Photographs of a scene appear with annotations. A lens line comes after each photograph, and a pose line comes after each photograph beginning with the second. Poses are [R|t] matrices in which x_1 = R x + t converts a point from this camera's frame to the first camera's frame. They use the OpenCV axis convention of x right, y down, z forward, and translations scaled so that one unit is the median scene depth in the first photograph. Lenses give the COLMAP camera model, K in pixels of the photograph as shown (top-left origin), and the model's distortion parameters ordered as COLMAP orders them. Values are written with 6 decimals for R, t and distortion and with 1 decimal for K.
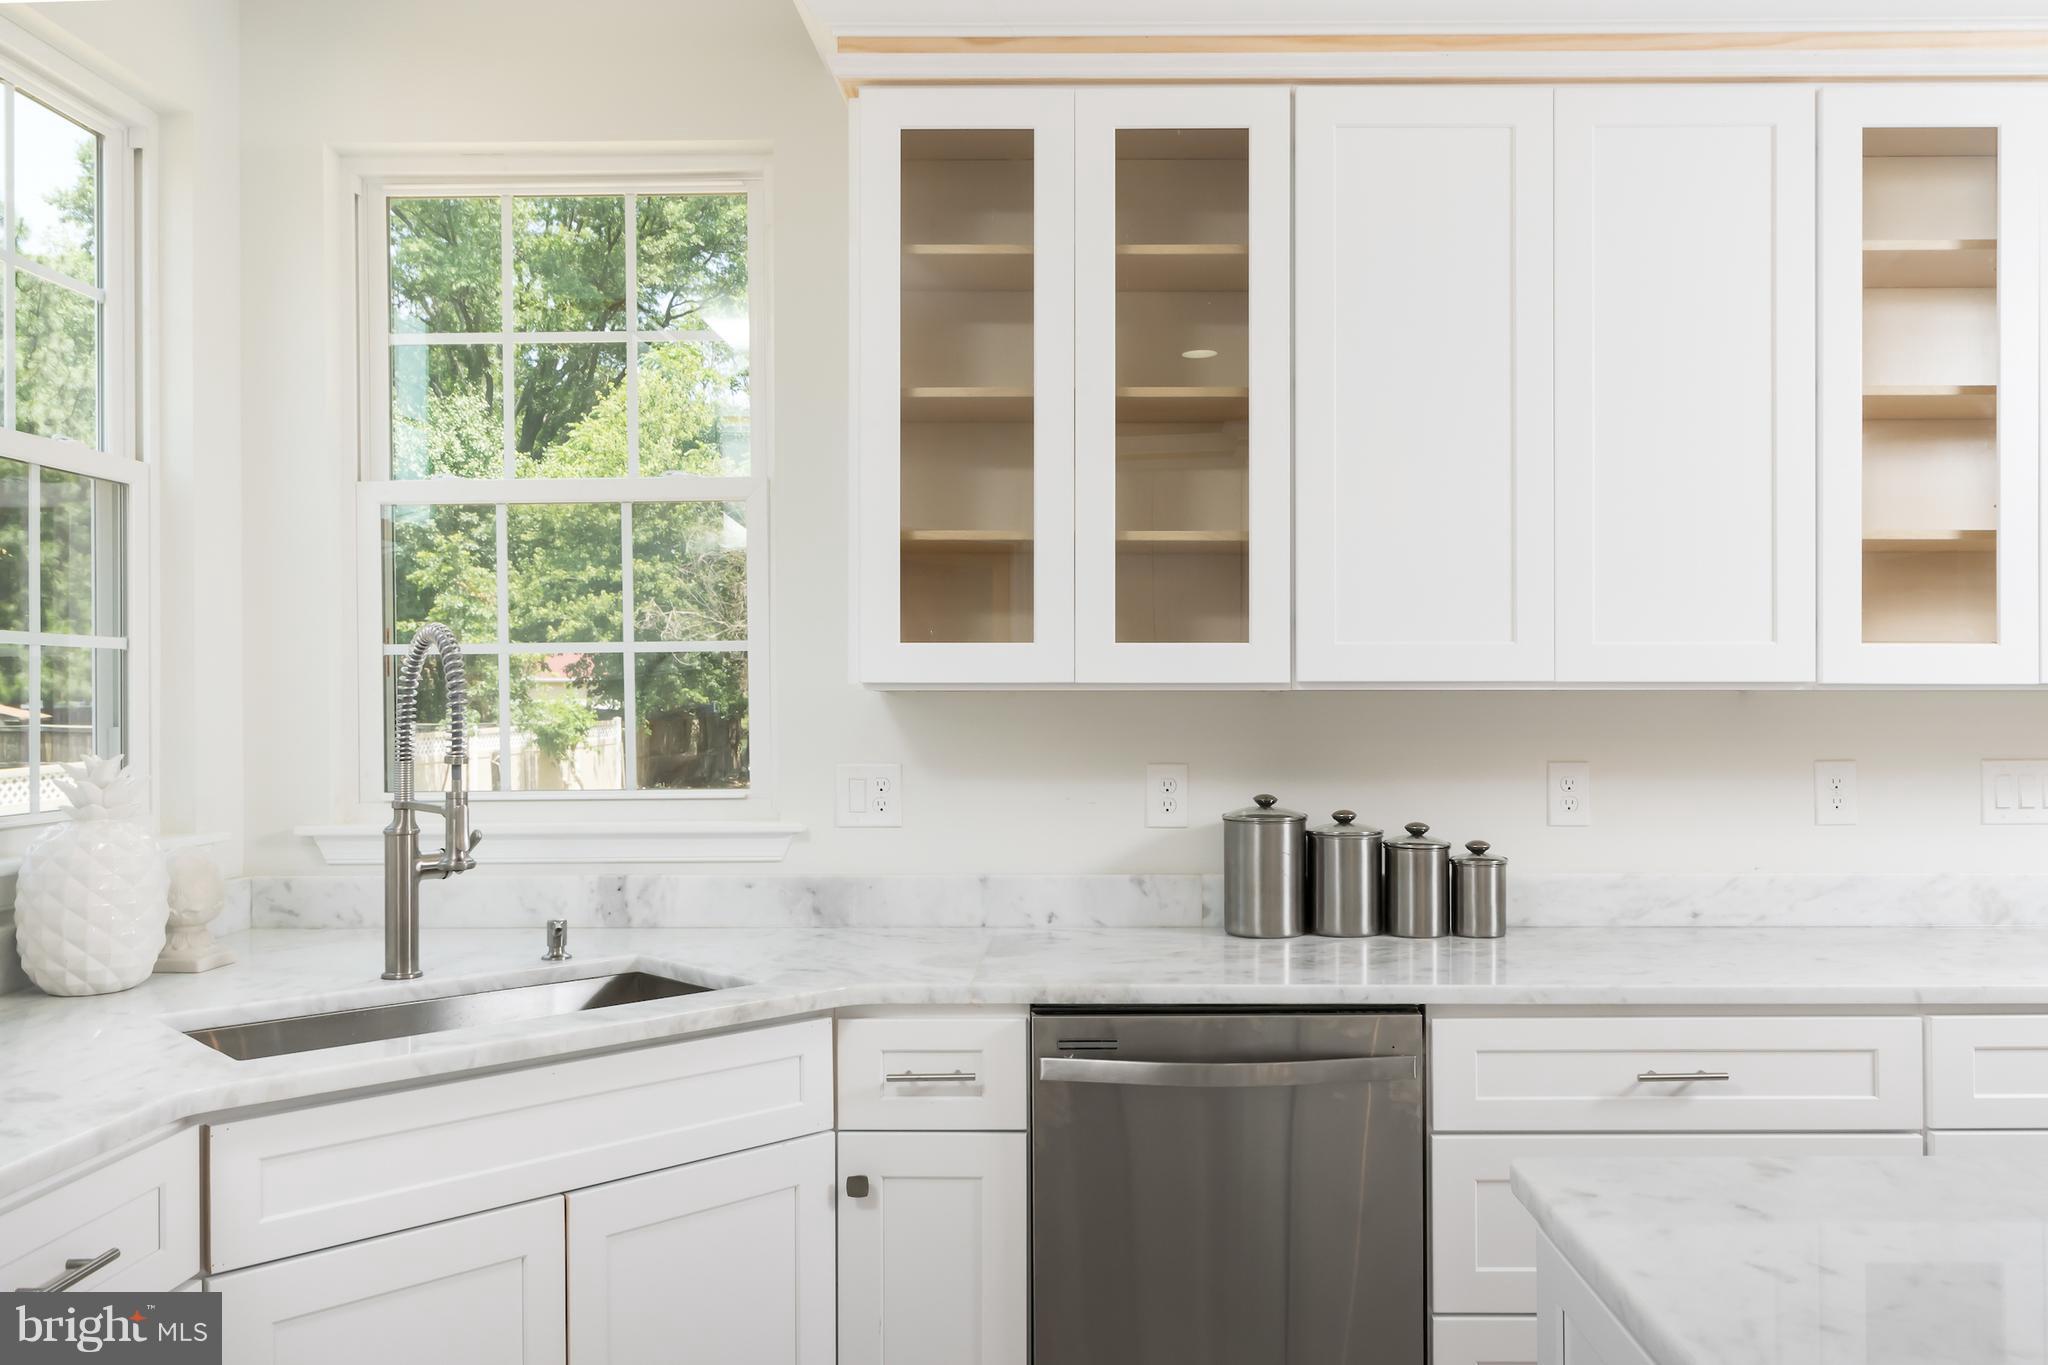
lens RADIAL K [[2023.0, 0, 1036.0], [0, 2023.0, 728.6], [0, 0, 1]] dist [0.075193, 0.000000]
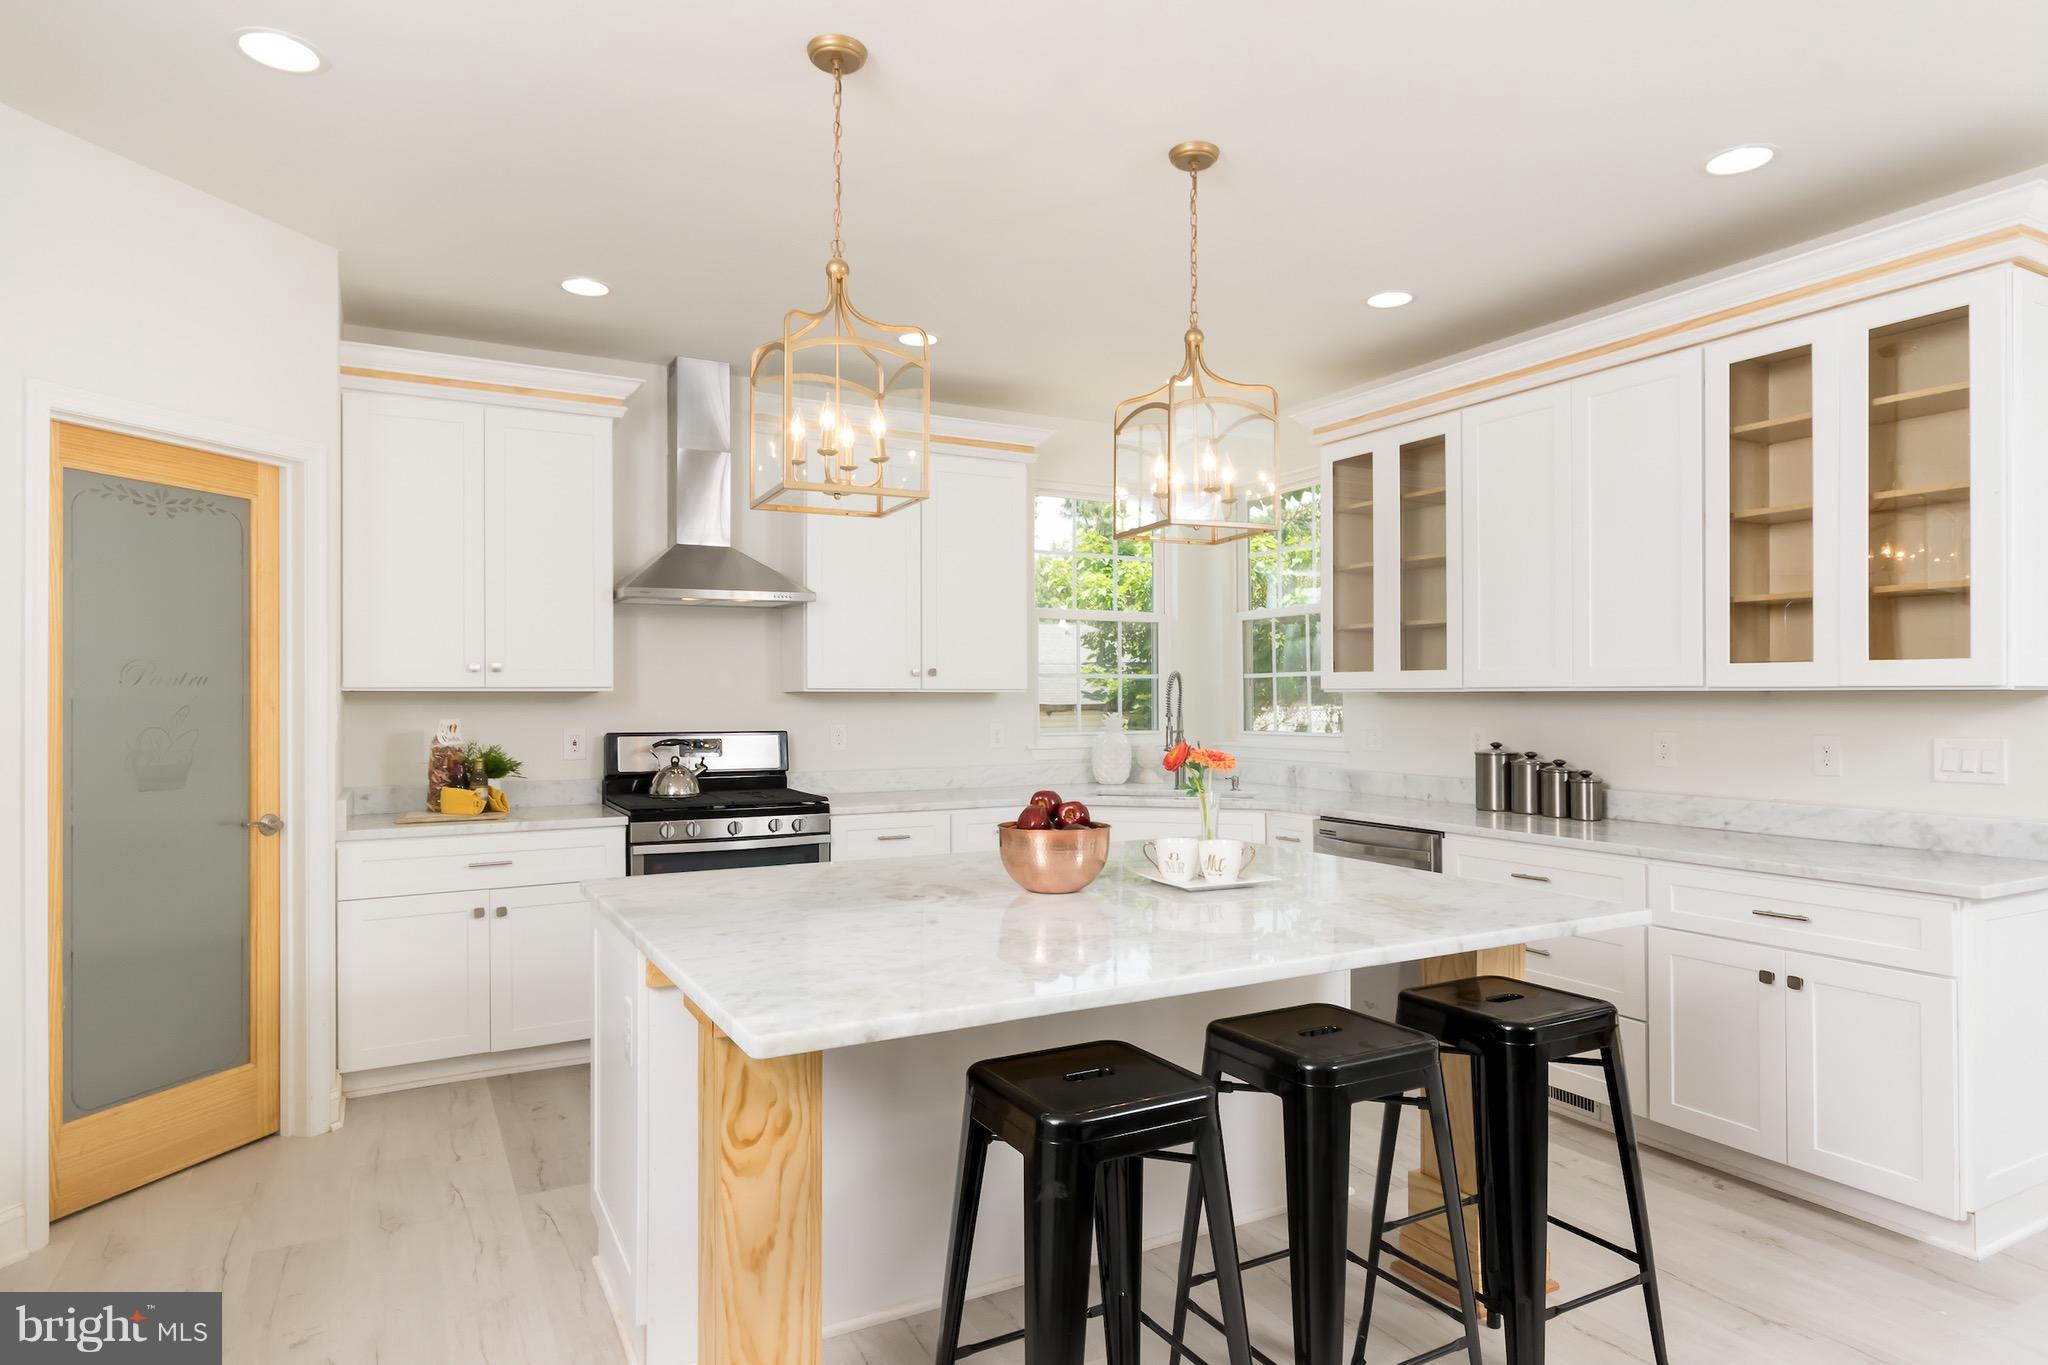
lens RADIAL K [[1175.2, 0, 1017.5], [0, 1175.2, 685.3], [0, 0, 1]] dist [0.002802, 0.000476]
pose [[0.453596, -0.005528, -0.891190, 0.927894], [-0.012924, 0.999835, -0.012780, -0.003261], [0.891114, 0.017314, 0.453450, 0.029770]]
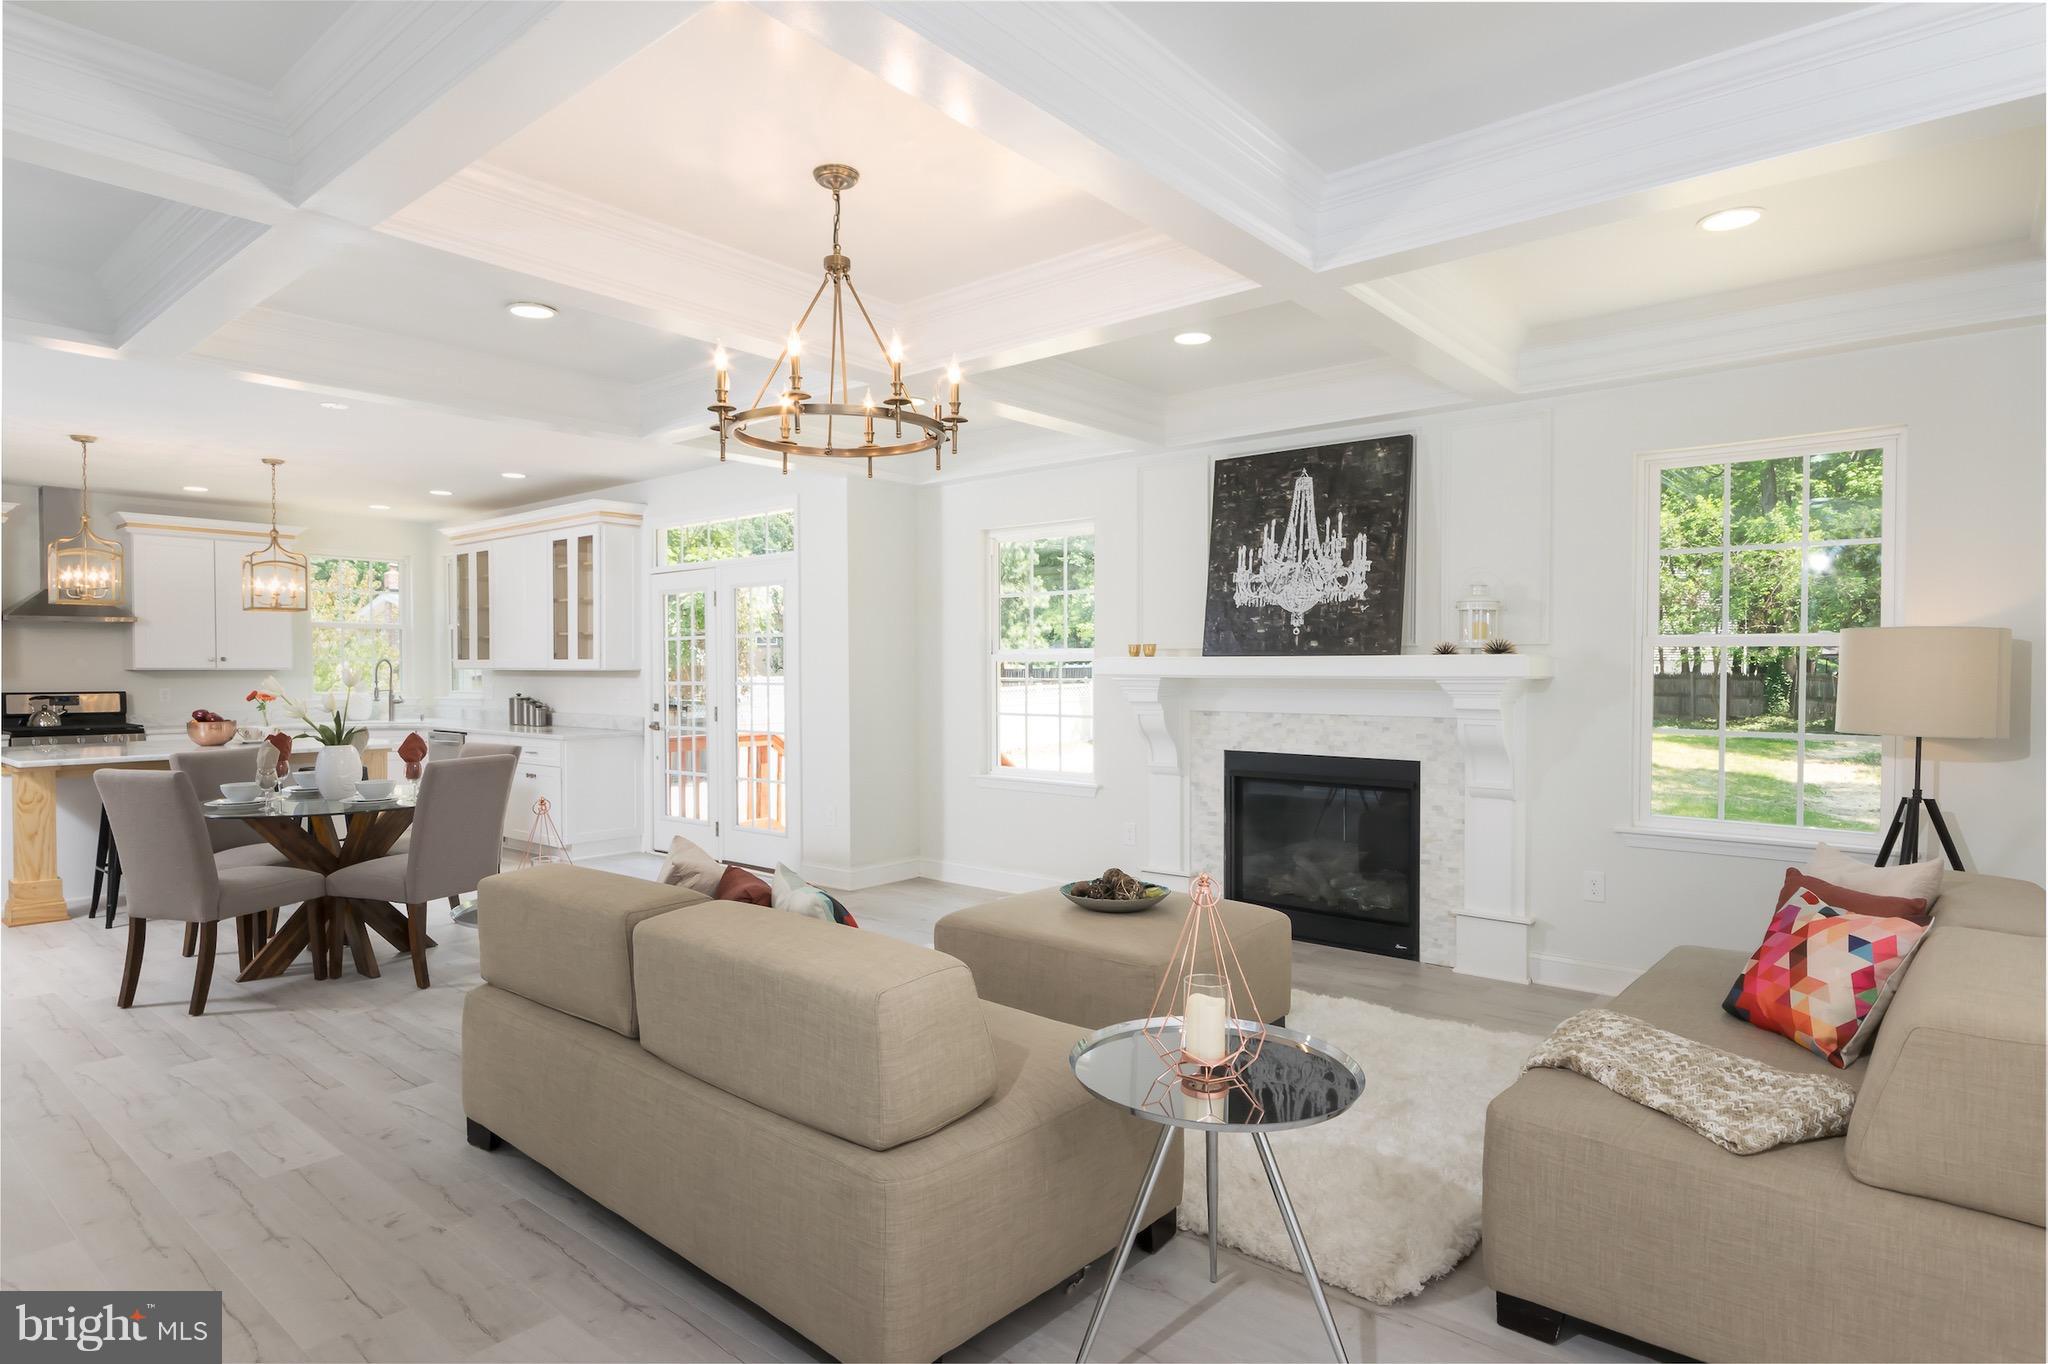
lens RADIAL K [[1122.5, 0, 1027.9], [0, 1122.5, 681.2], [0, 0, 1]] dist [0.000517, -0.000226]
pose [[0.747450, 0.008911, -0.664258, 2.514458], [-0.008757, 0.999955, 0.003561, -0.011199], [0.664260, 0.003155, 0.747495, -0.090961]]
